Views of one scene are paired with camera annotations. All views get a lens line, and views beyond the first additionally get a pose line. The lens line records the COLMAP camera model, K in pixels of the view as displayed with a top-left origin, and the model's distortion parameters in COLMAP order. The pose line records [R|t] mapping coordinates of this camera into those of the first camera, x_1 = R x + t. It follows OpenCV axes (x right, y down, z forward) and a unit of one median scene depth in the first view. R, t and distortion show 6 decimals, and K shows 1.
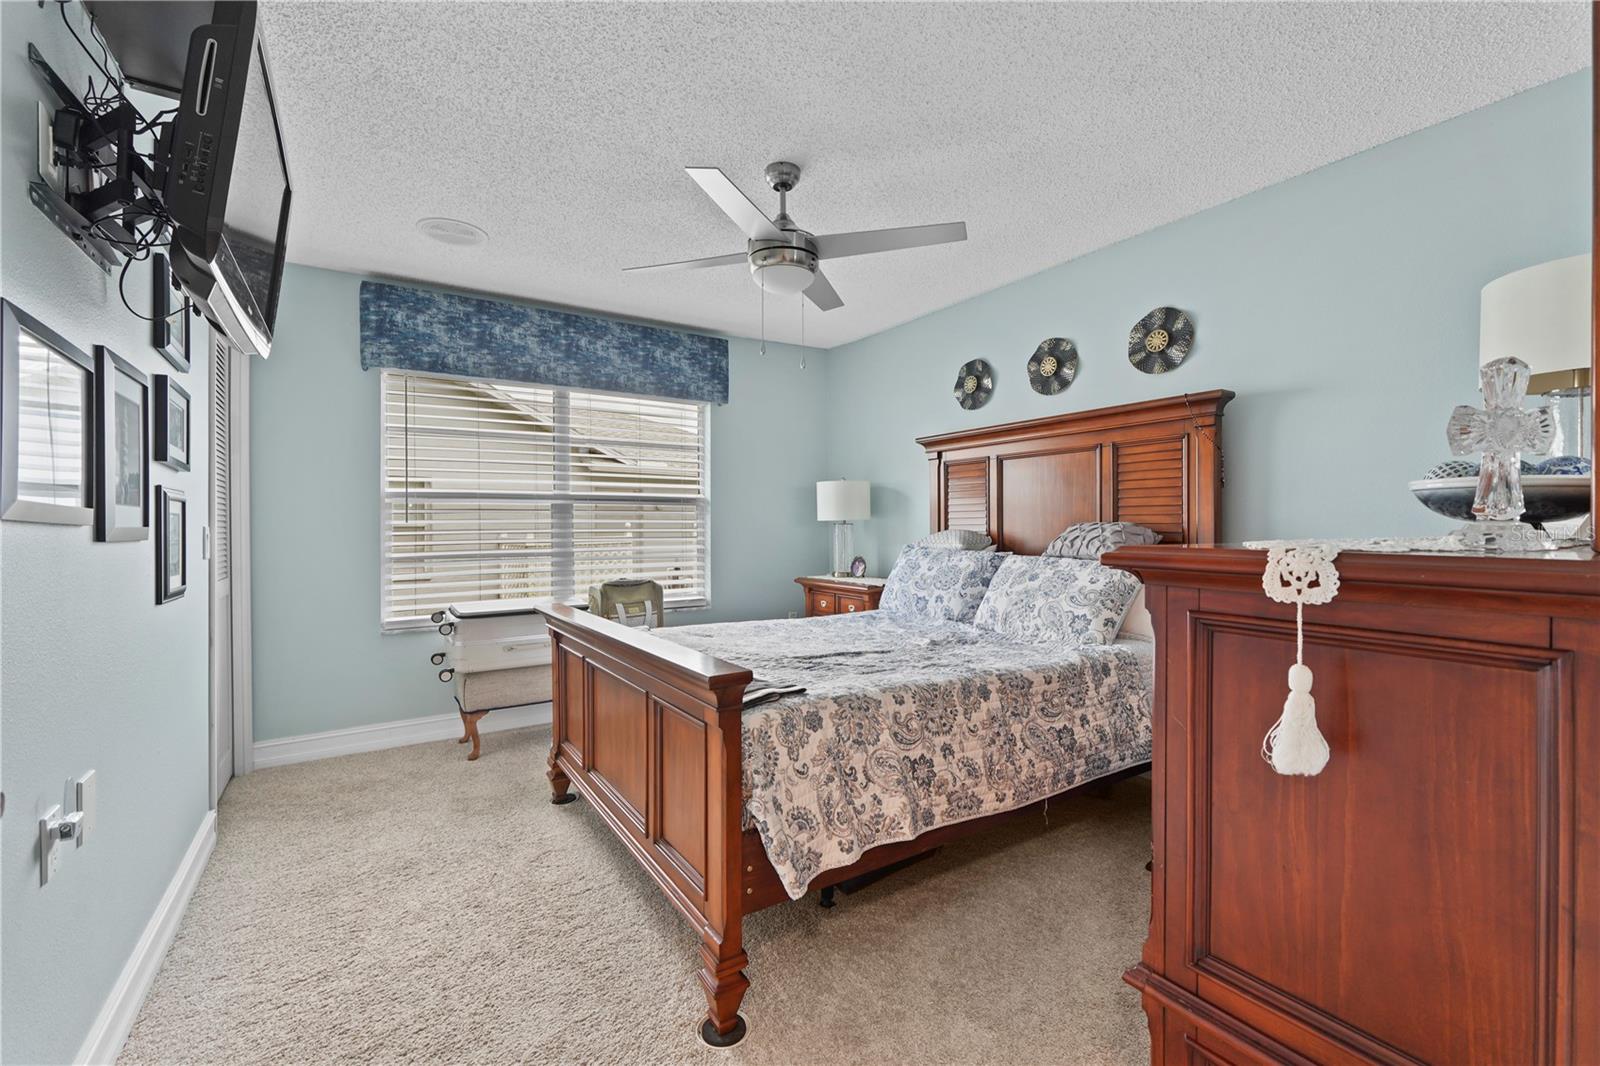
lens RADIAL K [[671.5, 0, 805.2], [0, 671.5, 525.7], [0, 0, 1]] dist [-0.001485, 0.000430]
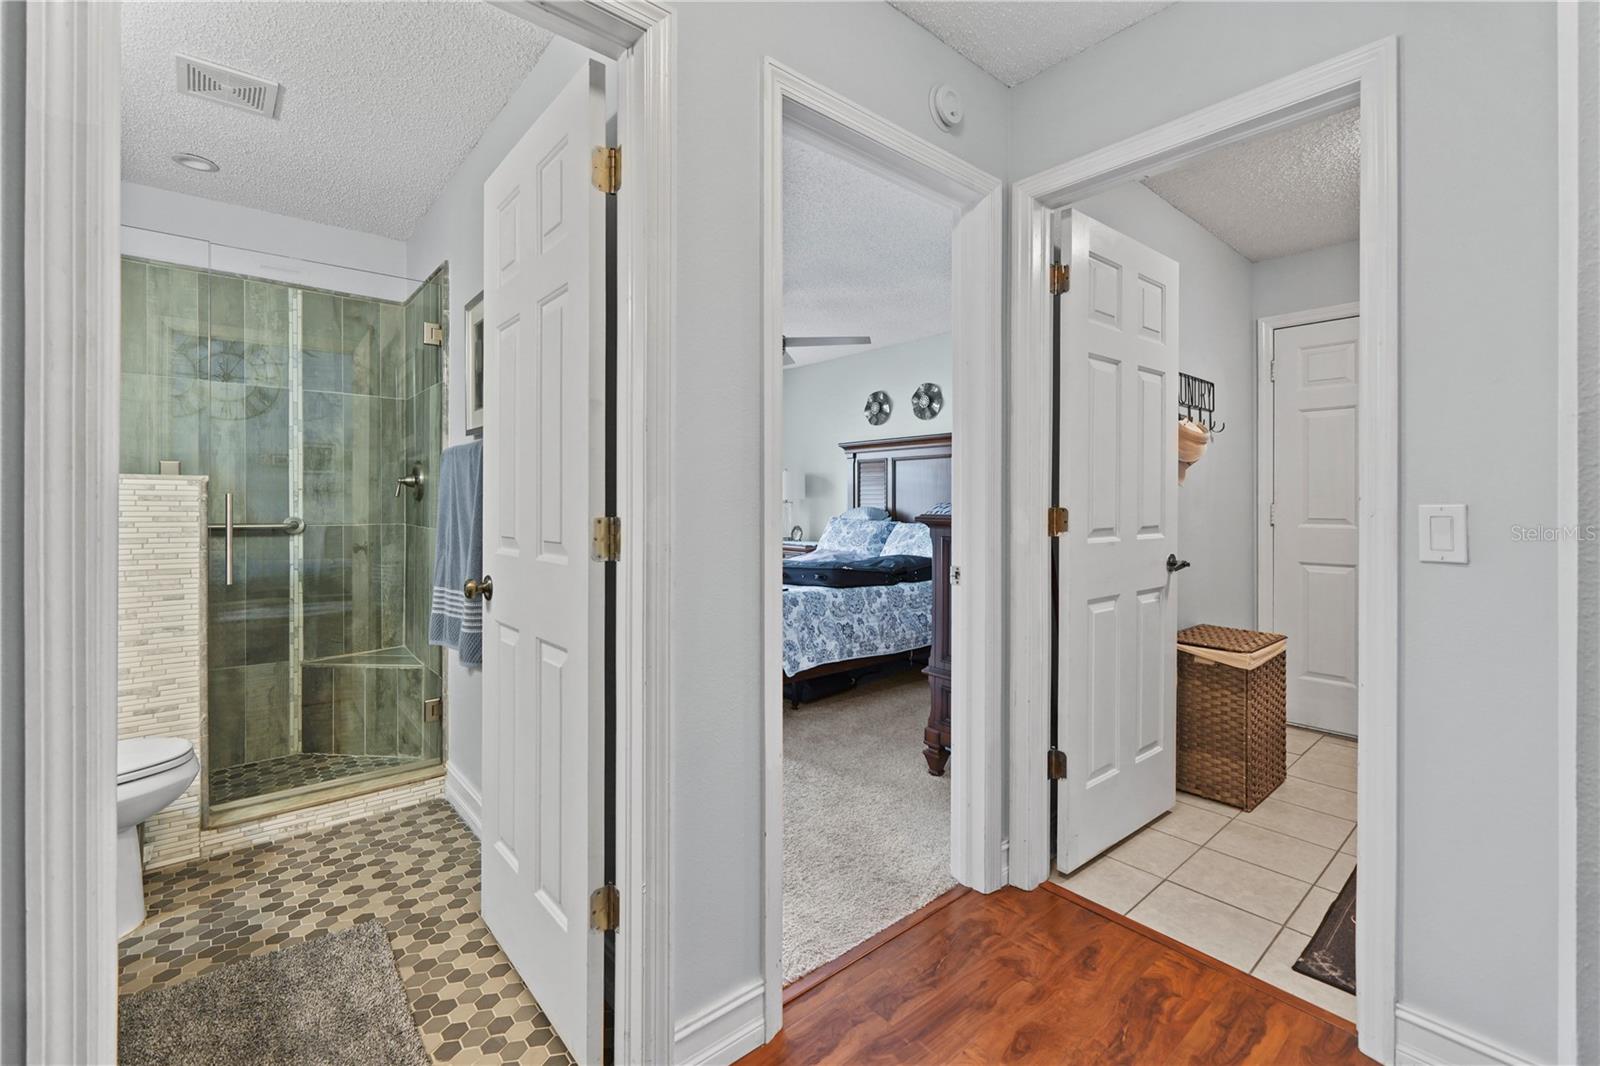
lens RADIAL K [[680.2, 0, 805.0], [0, 680.2, 501.0], [0, 0, 1]] dist [-0.001235, -0.000053]
pose [[0.991483, 0.004490, 0.130162, -0.113270], [-0.003794, 0.999977, -0.005595, 0.001962], [-0.130184, 0.005053, 0.991477, -0.517790]]
